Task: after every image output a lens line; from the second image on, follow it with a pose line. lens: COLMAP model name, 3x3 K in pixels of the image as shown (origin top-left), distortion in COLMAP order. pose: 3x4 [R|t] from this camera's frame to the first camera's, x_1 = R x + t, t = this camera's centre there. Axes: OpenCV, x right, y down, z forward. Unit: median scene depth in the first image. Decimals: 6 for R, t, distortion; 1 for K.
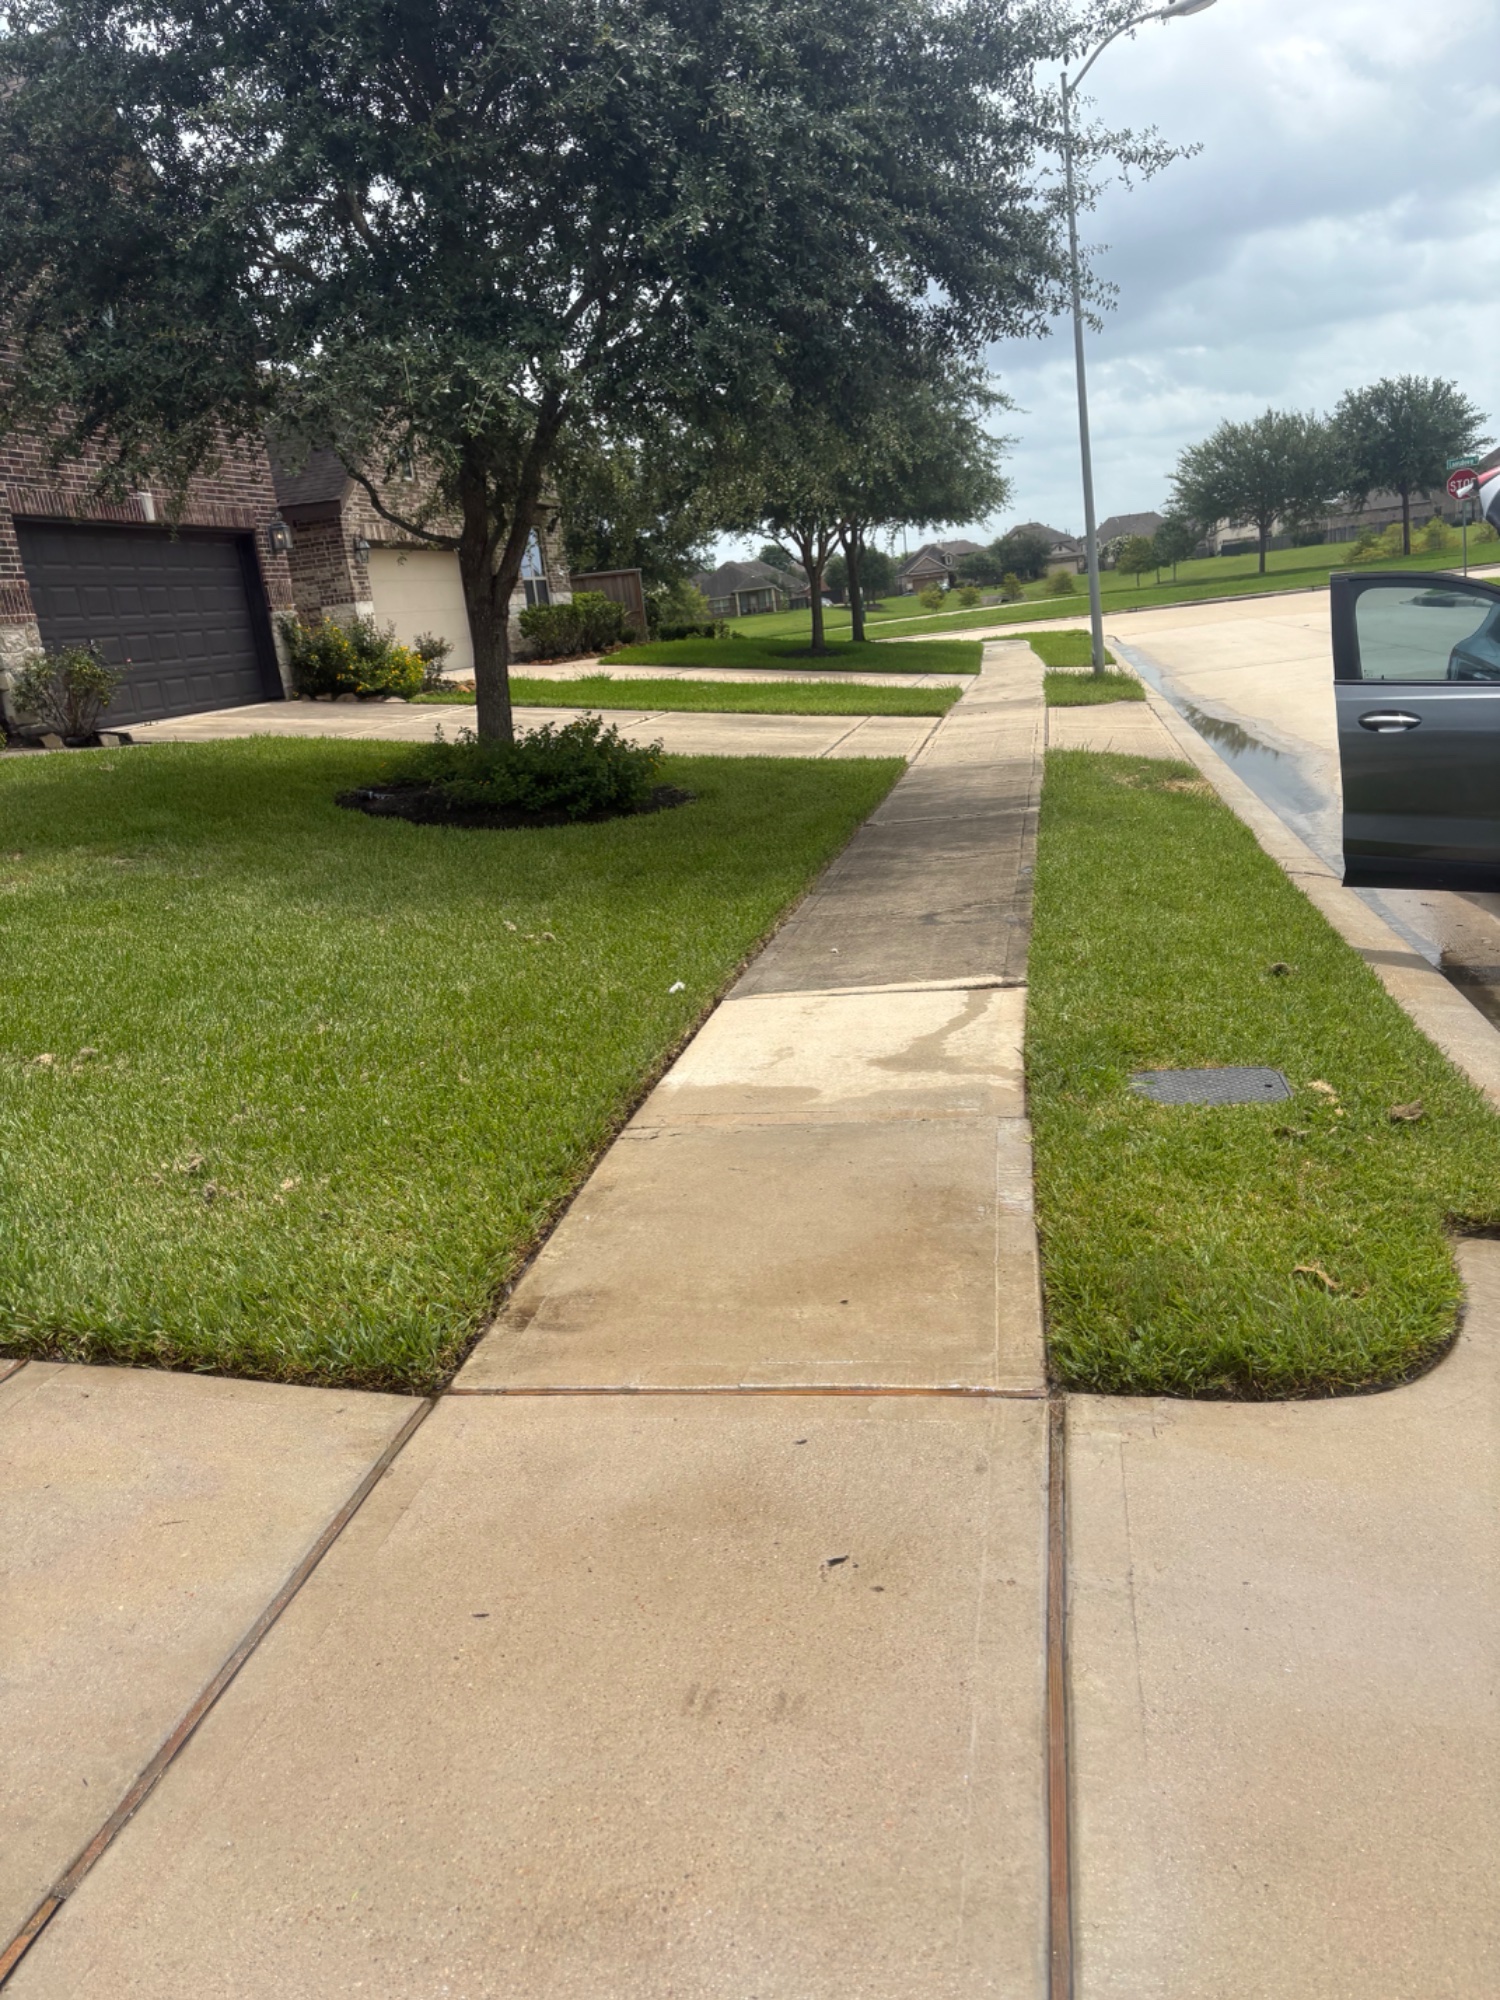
lens RADIAL K [[1502.9, 0, 750.0], [0, 1502.9, 1000.0], [0, 0, 1]] dist [0.033708, -0.126050]
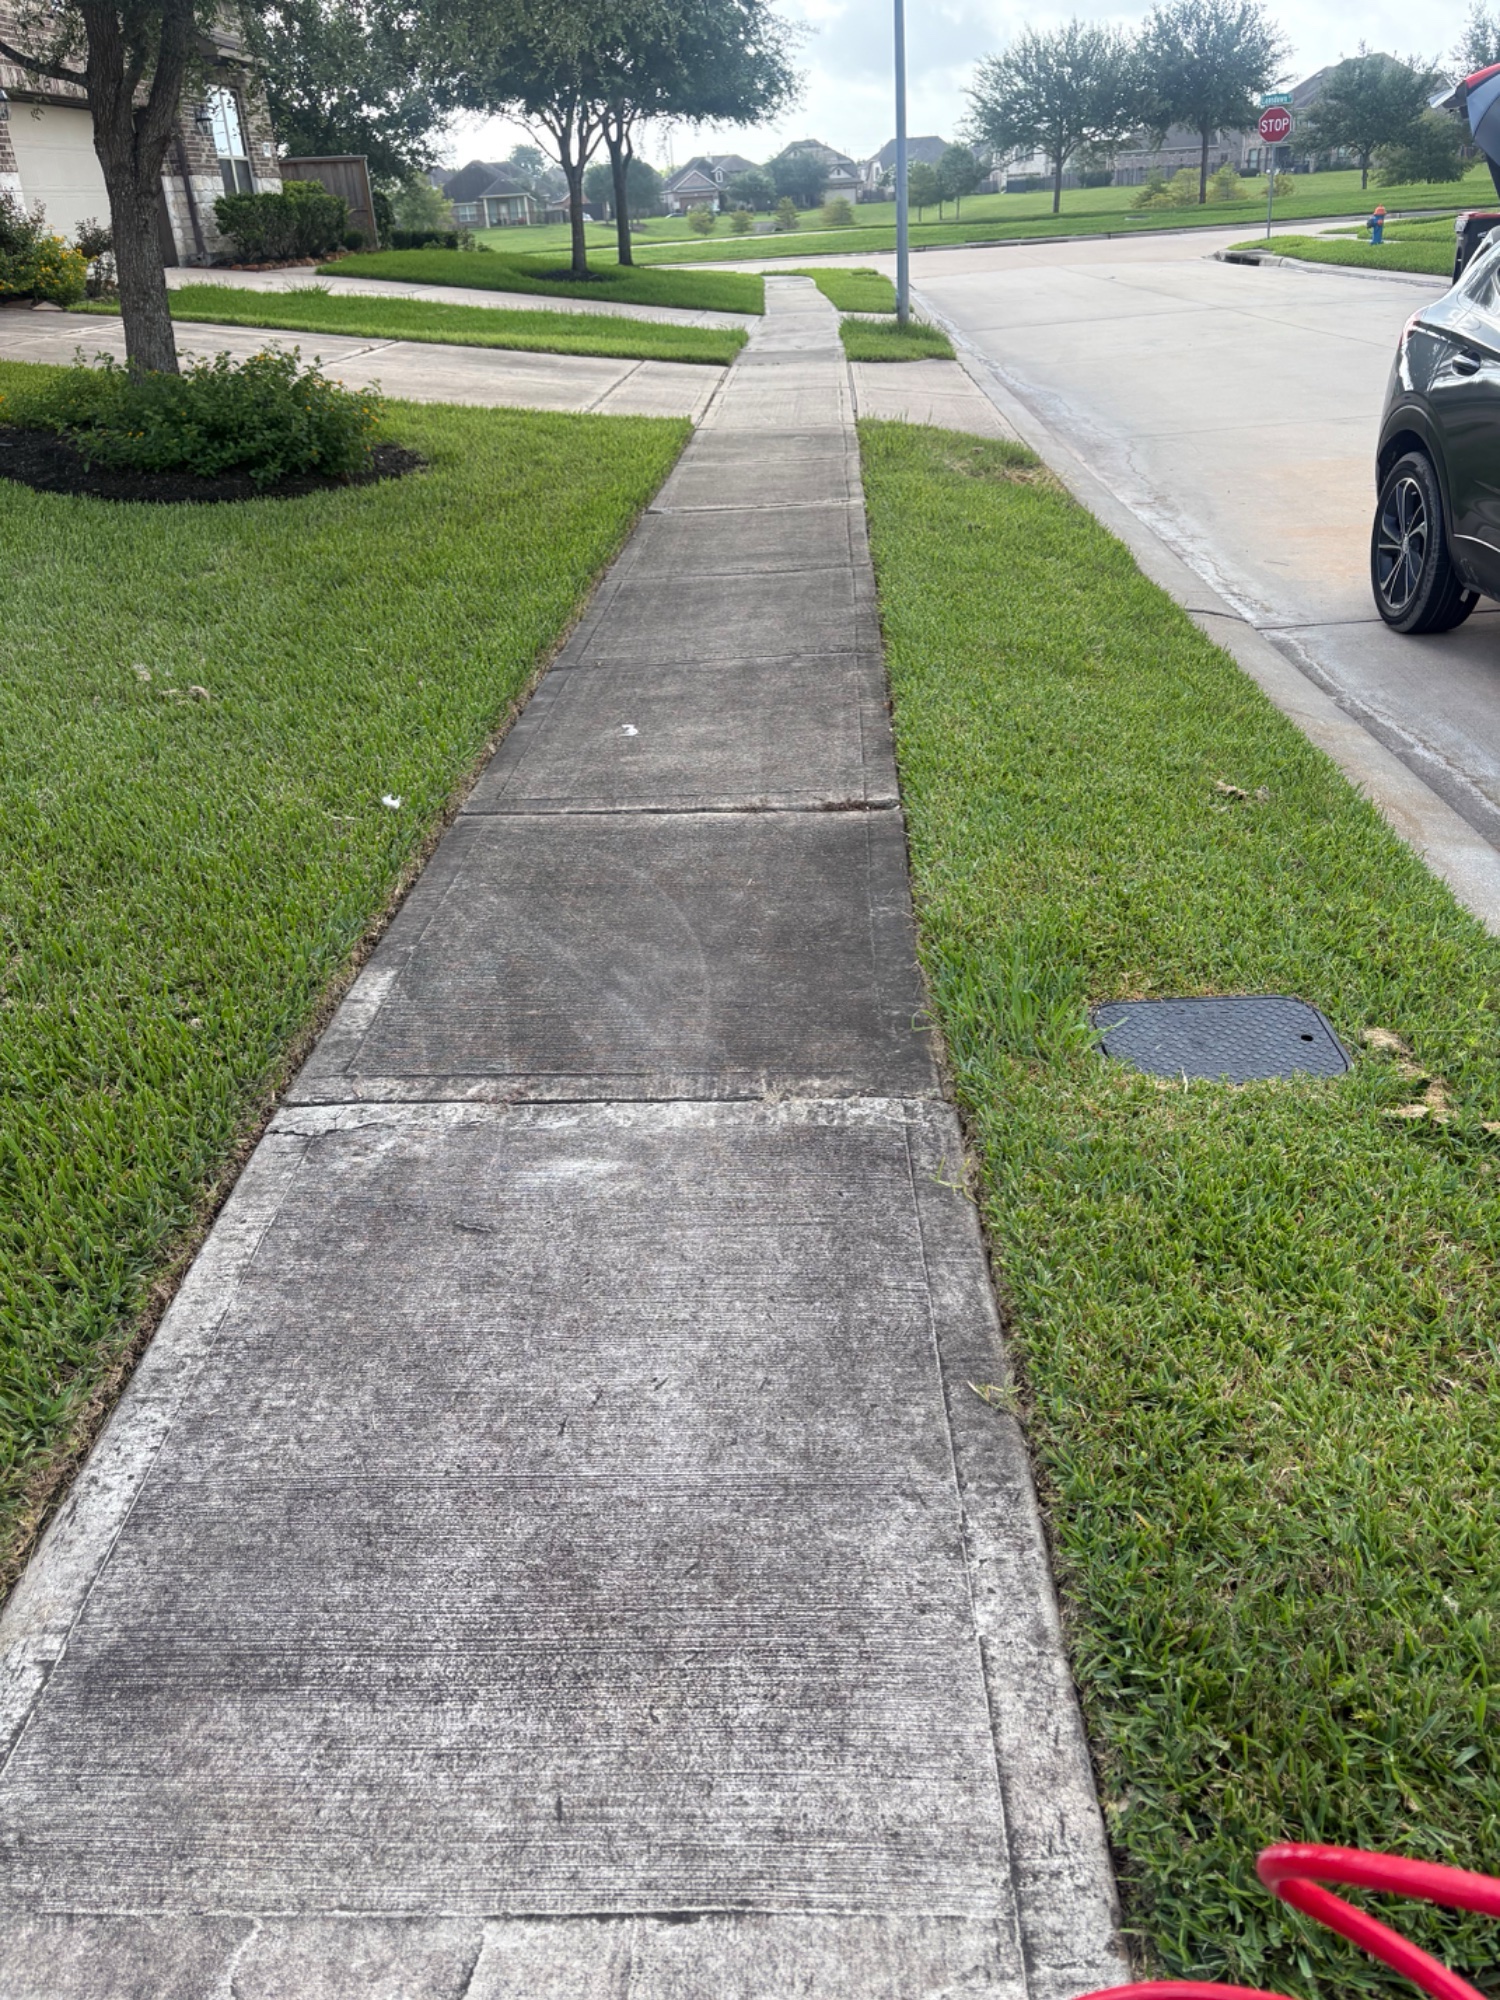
lens RADIAL K [[1408.1, 0, 750.0], [0, 1408.1, 1000.0], [0, 0, 1]] dist [0.064602, -0.092304]
pose [[0.986671, -0.018534, 0.161672, 0.002043], [-0.020382, 0.971594, 0.235776, -0.022198], [-0.161449, -0.235928, 0.958265, 0.105713]]
